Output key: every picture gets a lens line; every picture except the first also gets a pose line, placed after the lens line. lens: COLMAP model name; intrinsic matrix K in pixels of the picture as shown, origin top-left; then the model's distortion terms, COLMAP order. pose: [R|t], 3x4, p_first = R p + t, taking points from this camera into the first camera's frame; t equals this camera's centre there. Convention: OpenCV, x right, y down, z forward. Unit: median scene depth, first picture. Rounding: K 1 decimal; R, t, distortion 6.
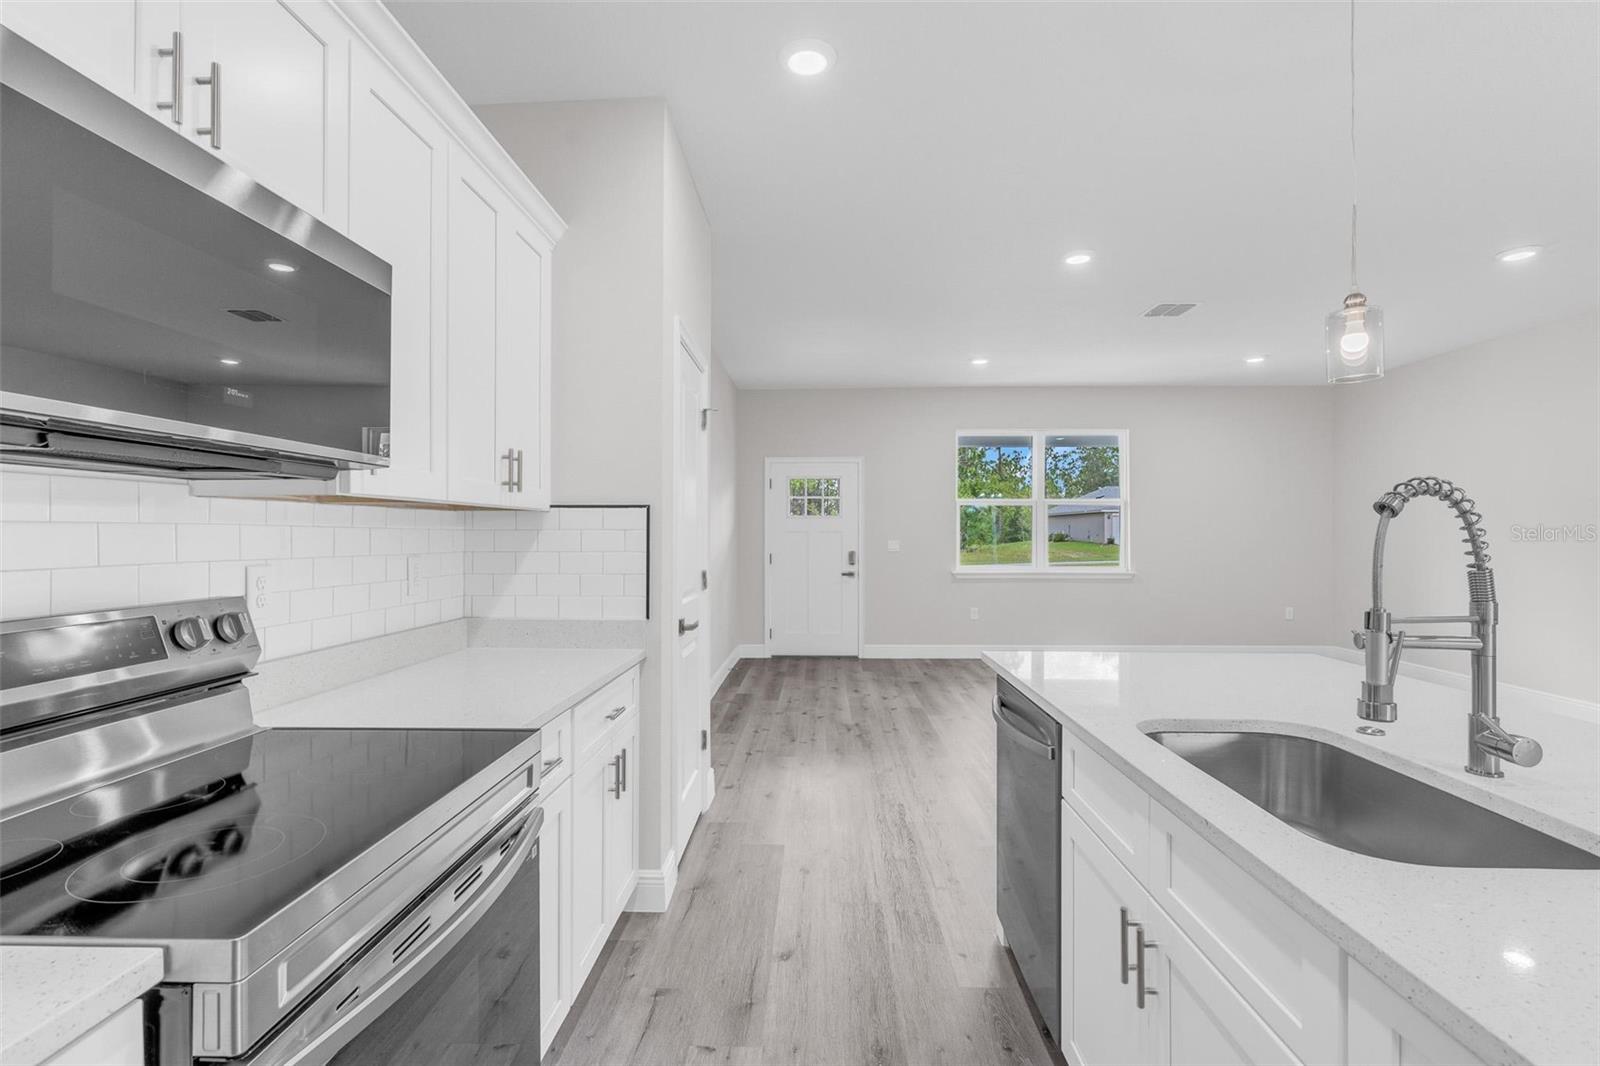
lens RADIAL K [[740.5, 0, 799.3], [0, 740.5, 533.5], [0, 0, 1]] dist [0.001028, 0.000054]
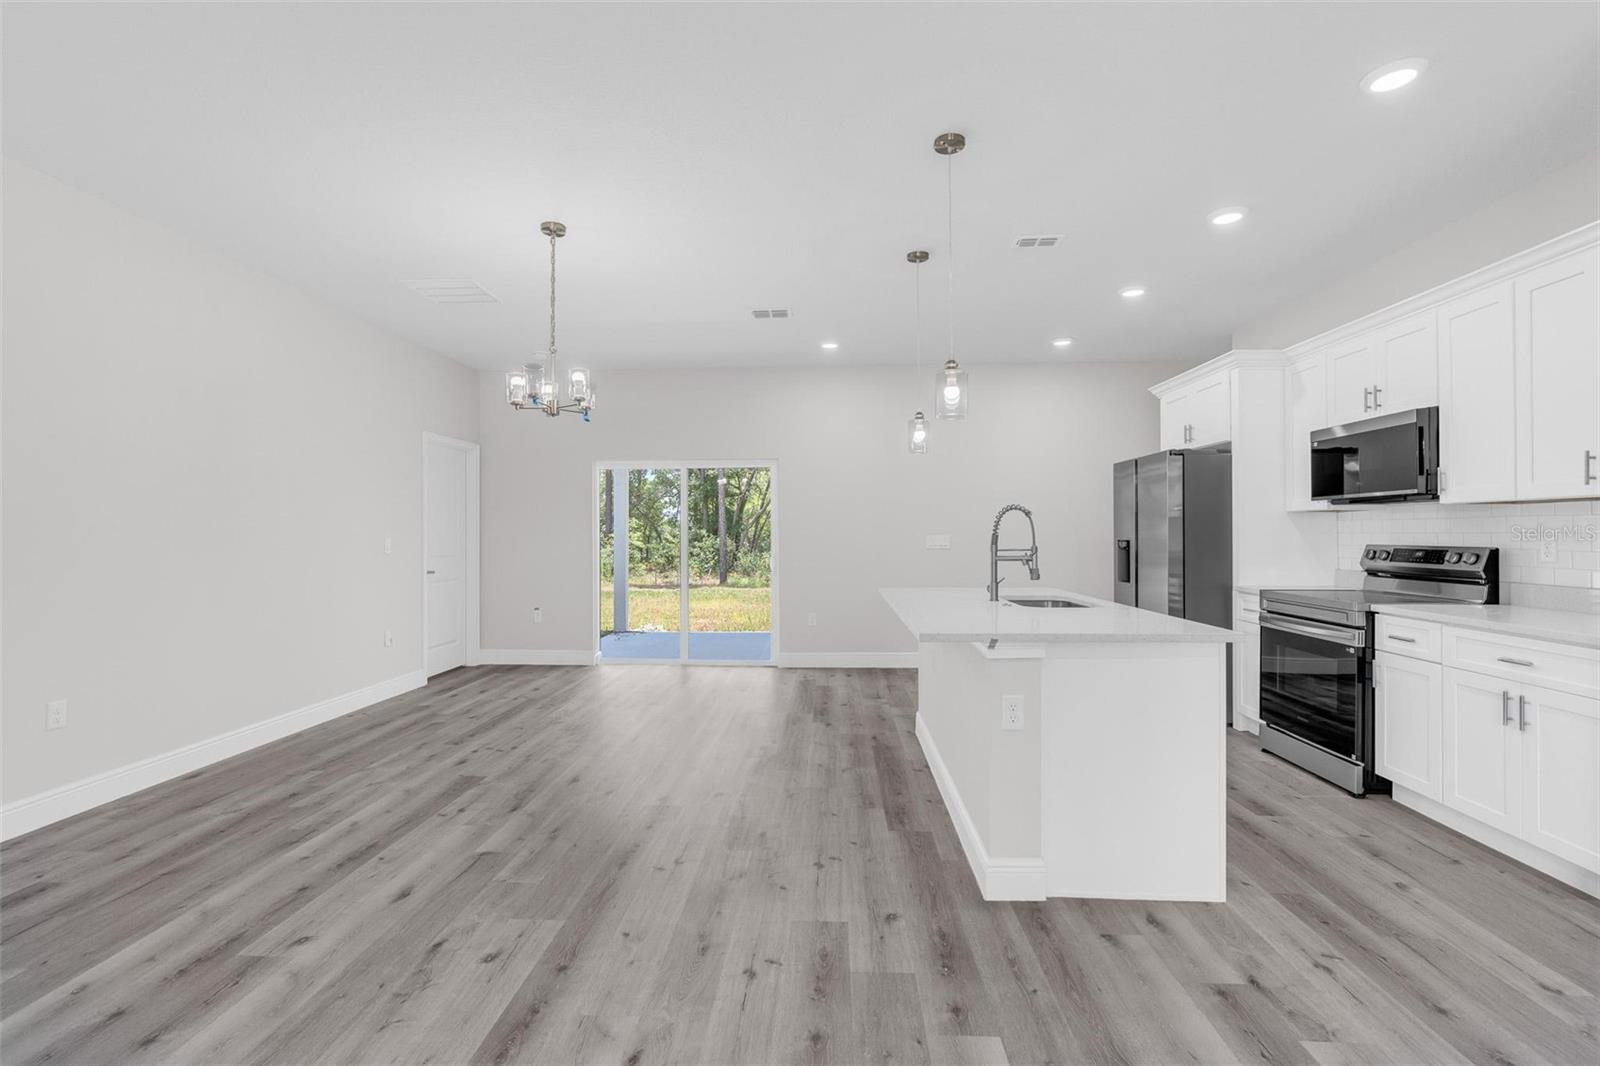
lens RADIAL K [[724.6, 0, 795.7], [0, 724.6, 531.4], [0, 0, 1]] dist [-0.010165, 0.003463]
pose [[-0.999761, 0.002886, 0.021671, 0.261631], [0.002788, 0.999986, -0.004566, 0.007207], [-0.021684, -0.004505, -0.999755, 0.626269]]
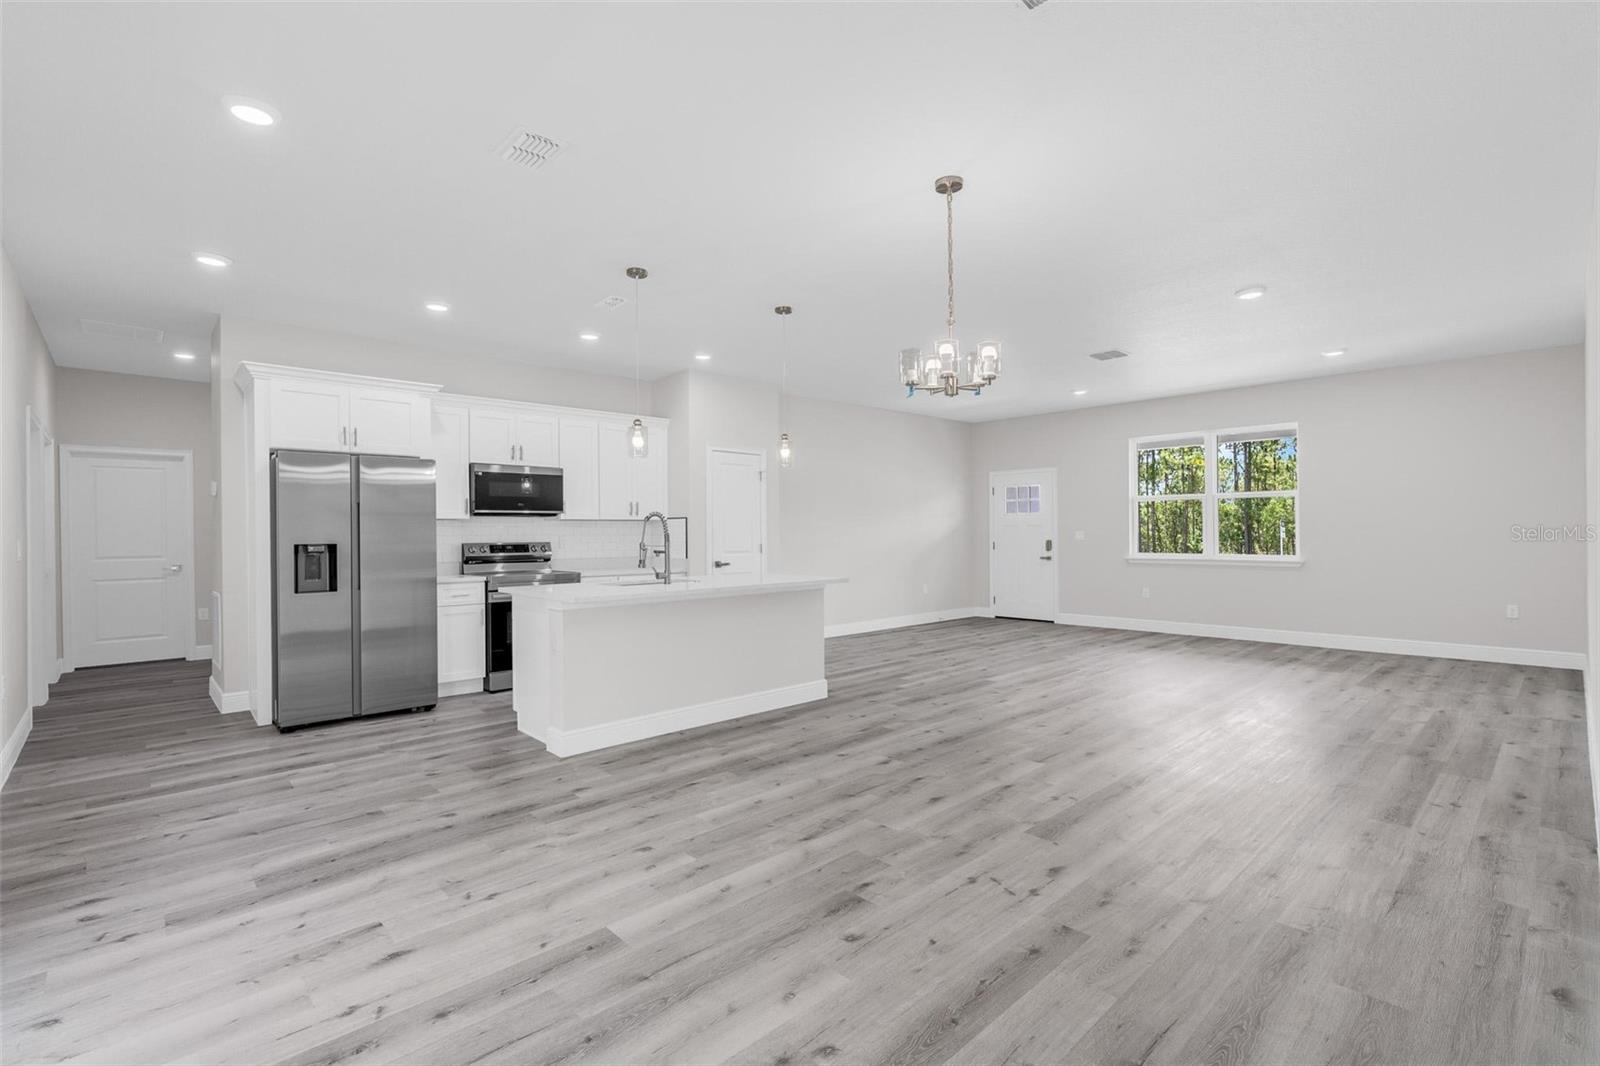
lens RADIAL K [[724.6, 0, 796.9], [0, 724.6, 529.5], [0, 0, 1]] dist [-0.010165, 0.003463]
pose [[0.700405, -0.008730, -0.713692, 0.665359], [0.008265, 0.999957, -0.004121, 0.007077], [0.713697, -0.003013, 0.700448, -0.199168]]
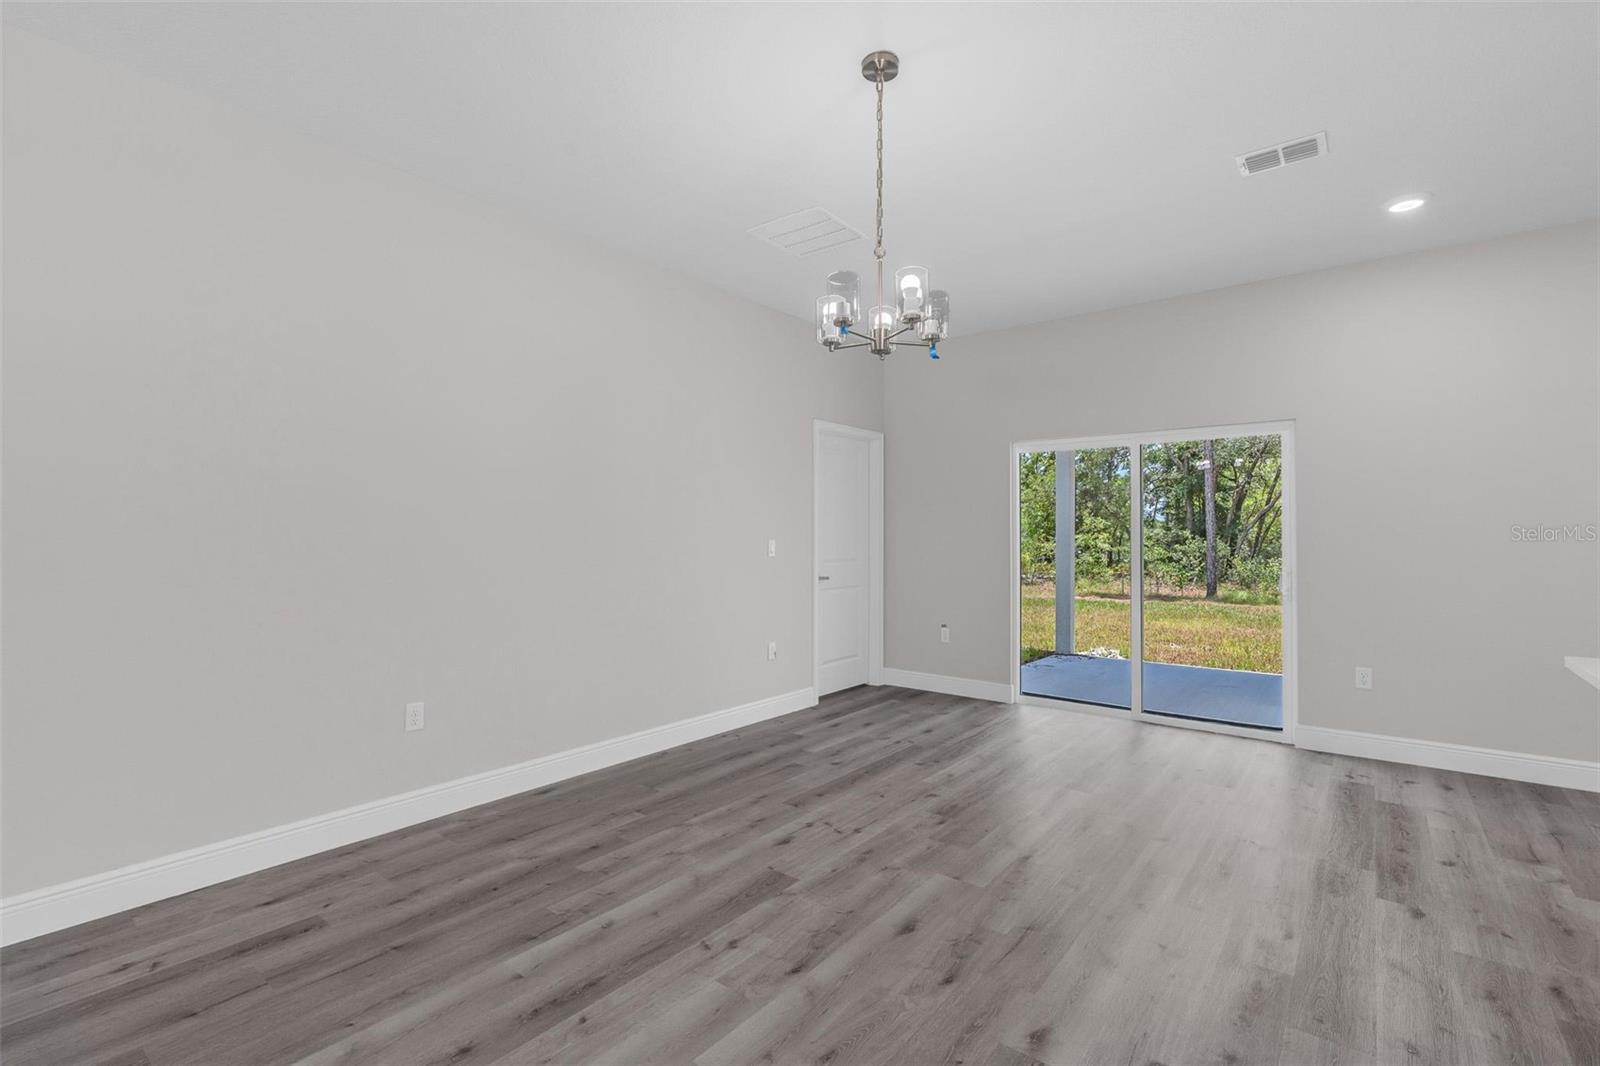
lens RADIAL K [[724.6, 0, 796.9], [0, 724.6, 532.0], [0, 0, 1]] dist [-0.010165, 0.003463]
pose [[-0.797781, 0.001980, 0.602944, 0.273488], [-0.001692, 0.999983, -0.005523, 0.006156], [-0.602945, -0.005426, -0.797764, 0.422665]]
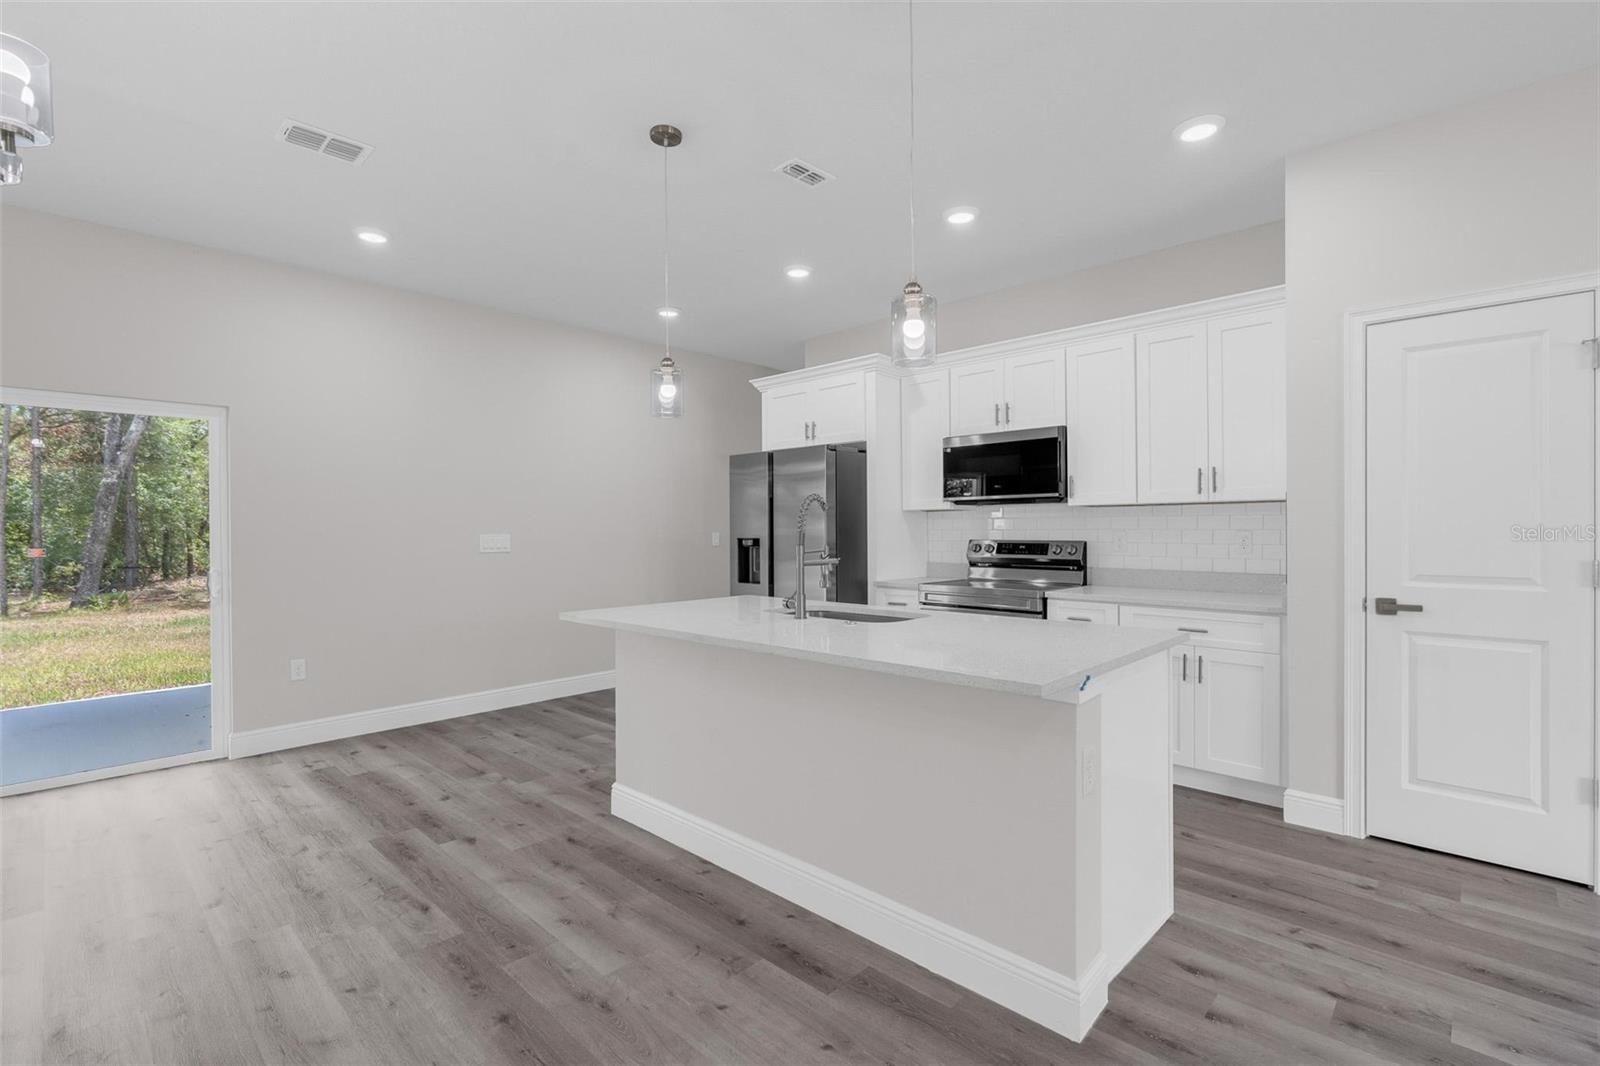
lens RADIAL K [[724.6, 0, 797.1], [0, 724.6, 529.4], [0, 0, 1]] dist [-0.010165, 0.003463]
pose [[-0.672961, 0.003076, -0.739671, 0.410154], [0.006523, 0.999977, -0.001776, 0.006890], [0.739649, -0.006020, -0.672966, 0.396762]]
